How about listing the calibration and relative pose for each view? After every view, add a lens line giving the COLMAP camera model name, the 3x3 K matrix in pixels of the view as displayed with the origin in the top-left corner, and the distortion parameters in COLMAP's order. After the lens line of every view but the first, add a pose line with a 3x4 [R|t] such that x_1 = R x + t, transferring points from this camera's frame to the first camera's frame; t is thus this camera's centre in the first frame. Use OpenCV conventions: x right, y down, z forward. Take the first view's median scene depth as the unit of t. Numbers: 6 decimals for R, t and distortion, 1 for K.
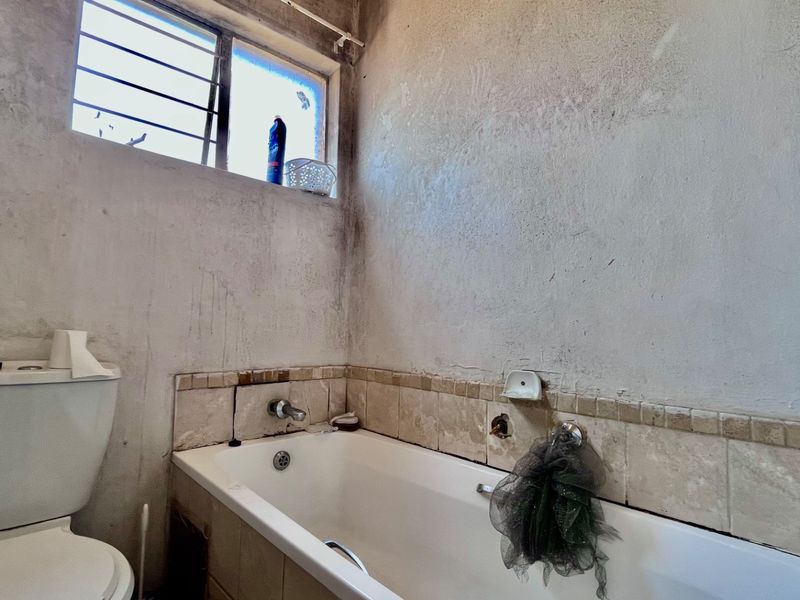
lens RADIAL K [[438.4, 0, 399.4], [0, 438.4, 301.0], [0, 0, 1]] dist [-0.003021, -0.000257]
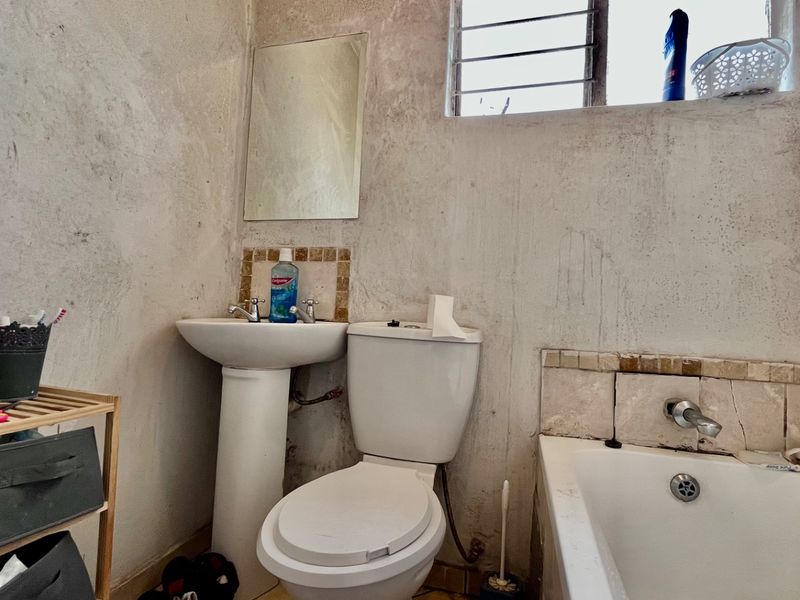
lens RADIAL K [[438.4, 0, 402.2], [0, 438.4, 299.0], [0, 0, 1]] dist [-0.003021, -0.000257]
pose [[0.519722, -0.027242, -0.853901, 0.102803], [0.017738, 0.999620, -0.021095, 0.073020], [0.854151, -0.004183, 0.520008, 0.262675]]
